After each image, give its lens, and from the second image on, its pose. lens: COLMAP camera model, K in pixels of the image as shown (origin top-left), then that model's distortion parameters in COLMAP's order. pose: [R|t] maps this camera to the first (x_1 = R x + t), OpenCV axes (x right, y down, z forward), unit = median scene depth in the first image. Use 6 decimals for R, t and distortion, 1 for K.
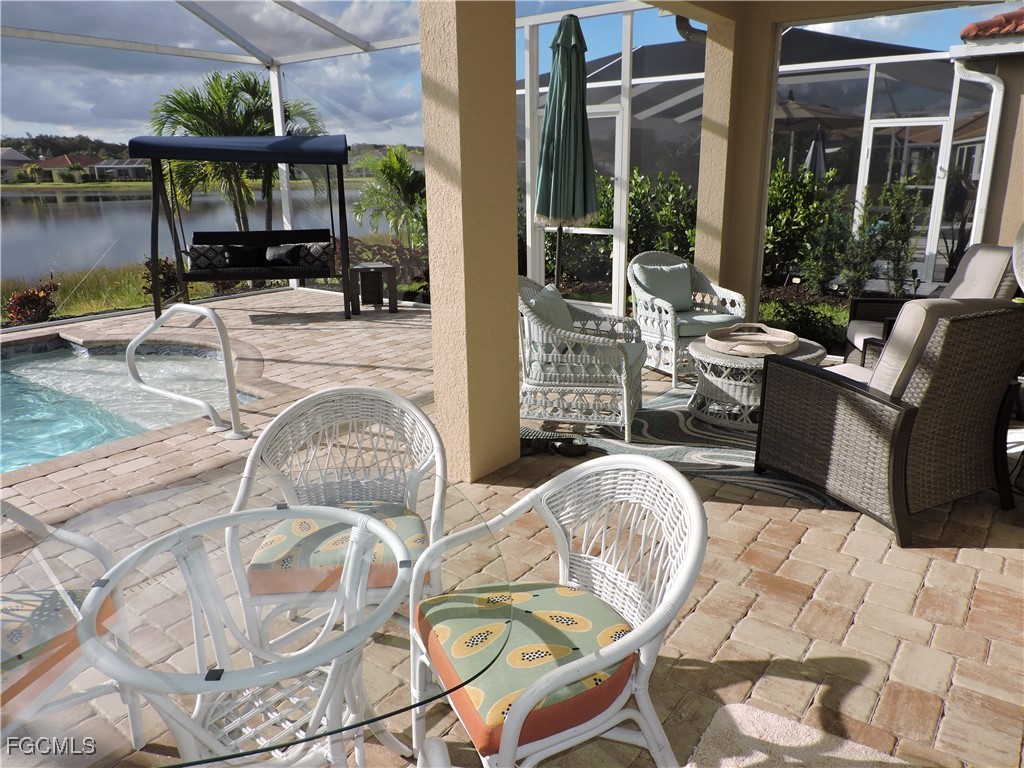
lens RADIAL K [[729.6, 0, 505.0], [0, 729.6, 374.8], [0, 0, 1]] dist [-0.015020, -0.011947]
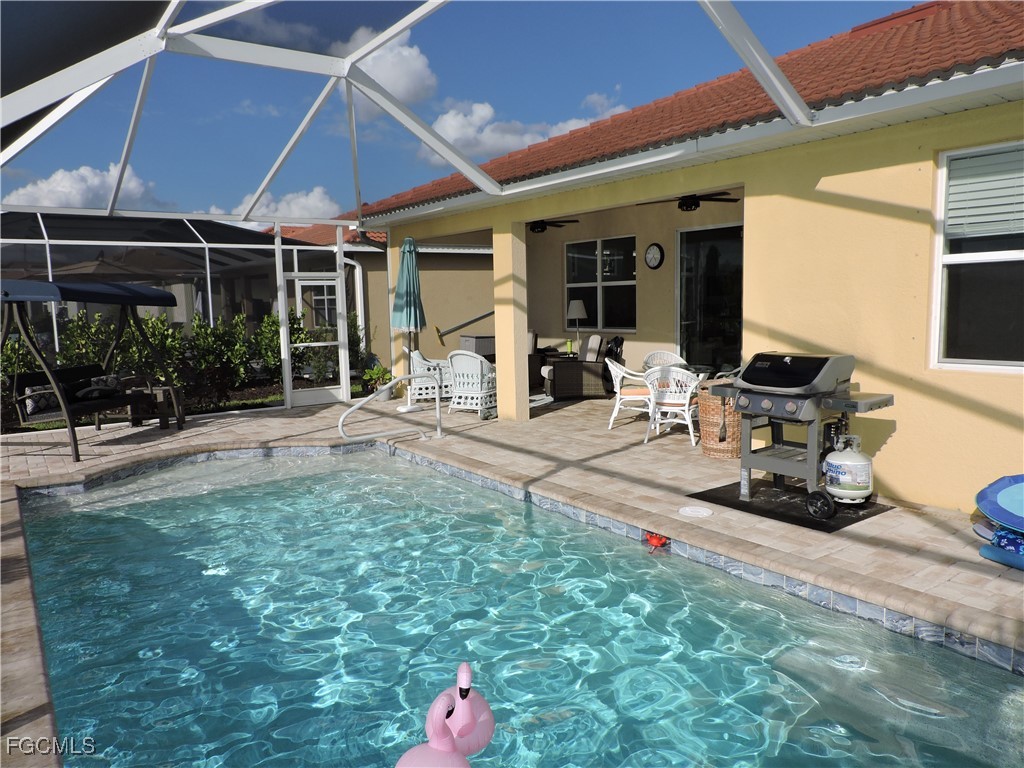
lens RADIAL K [[729.6, 0, 514.6], [0, 729.6, 385.8], [0, 0, 1]] dist [-0.015020, -0.011947]
pose [[0.285958, -0.099383, 0.953074, -1.102030], [0.270200, 0.962611, 0.019307, -0.014283], [-0.919358, 0.252000, 0.302120, 0.095682]]
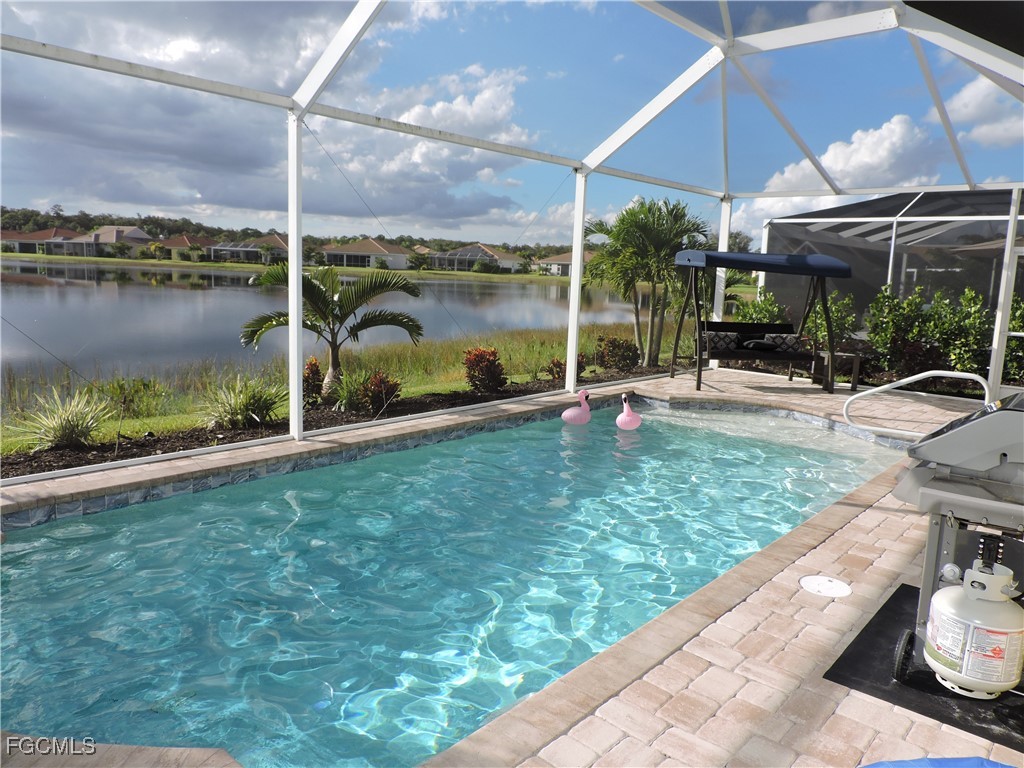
lens RADIAL K [[729.6, 0, 516.2], [0, 729.6, 387.8], [0, 0, 1]] dist [-0.015020, -0.011947]
pose [[0.993259, 0.065203, -0.095840, -0.639128], [-0.075546, 0.991214, -0.108576, 0.083898], [0.087918, 0.115084, 0.989457, -0.273443]]
